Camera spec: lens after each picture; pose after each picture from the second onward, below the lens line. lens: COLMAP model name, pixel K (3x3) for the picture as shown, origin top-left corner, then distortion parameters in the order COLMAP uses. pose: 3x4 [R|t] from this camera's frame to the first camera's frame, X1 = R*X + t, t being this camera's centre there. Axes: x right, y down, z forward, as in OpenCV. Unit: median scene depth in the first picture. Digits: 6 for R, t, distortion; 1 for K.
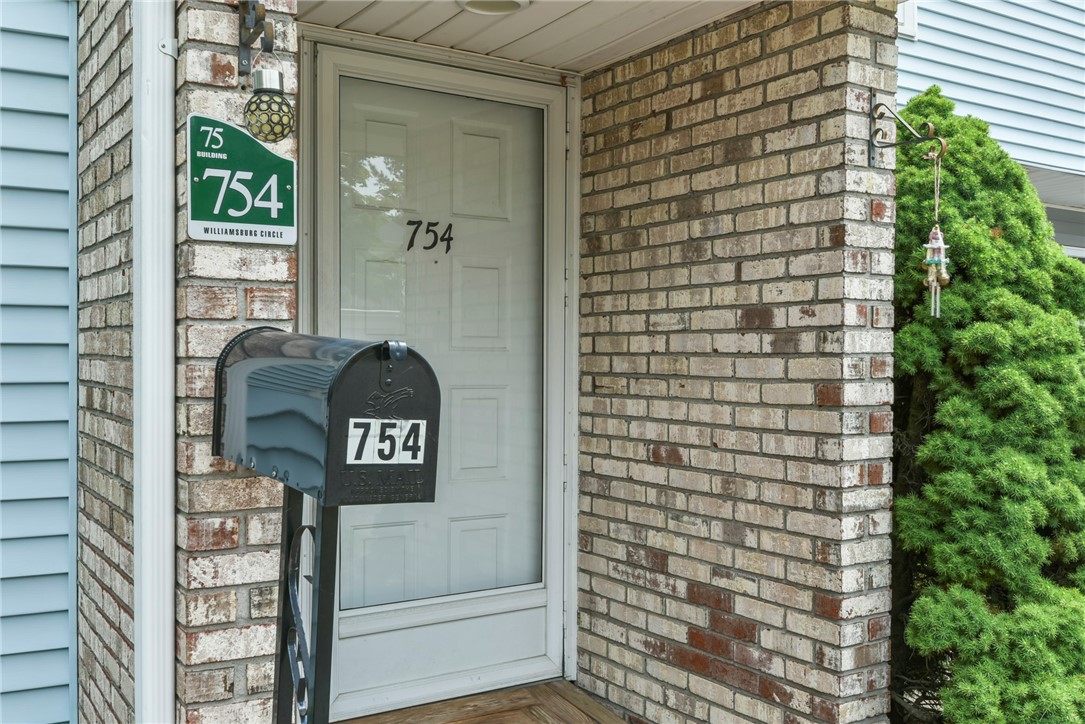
lens RADIAL K [[1079.0, 0, 543.8], [0, 1079.0, 387.7], [0, 0, 1]] dist [-0.004035, -0.013288]
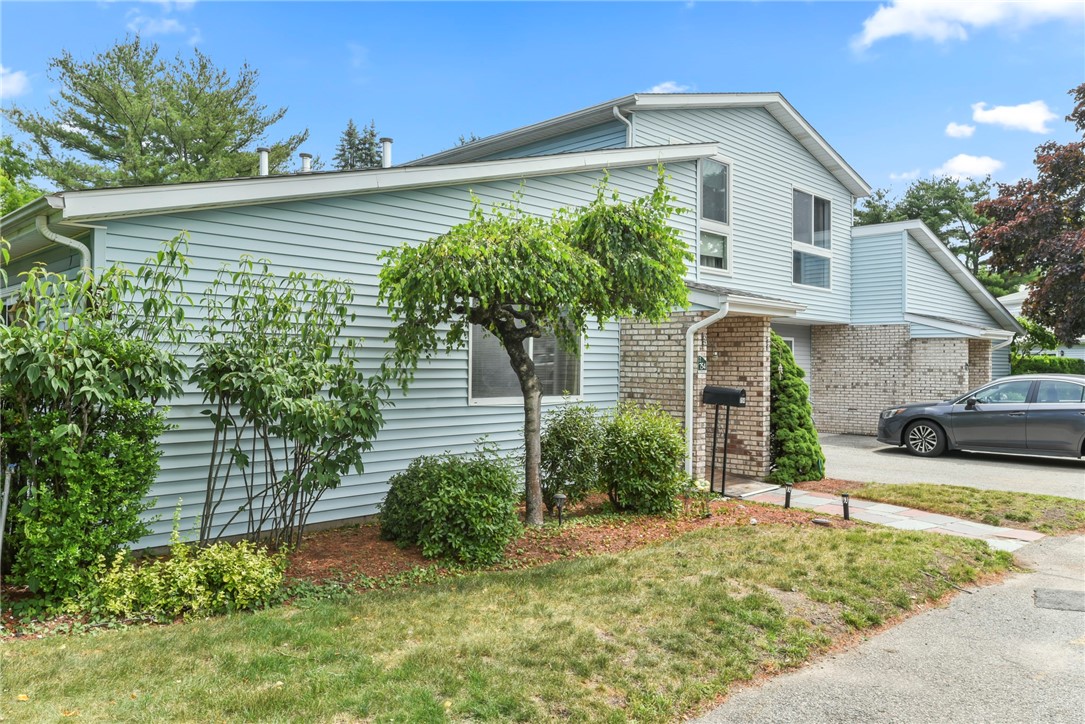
lens RADIAL K [[790.1, 0, 542.5], [0, 790.1, 362.0], [0, 0, 1]] dist [0.002254, 0.000365]
pose [[0.972014, 0.003415, 0.234899, -1.659778], [0.003361, 0.999590, -0.028439, -0.042453], [-0.234899, 0.028432, 0.971604, -2.485199]]
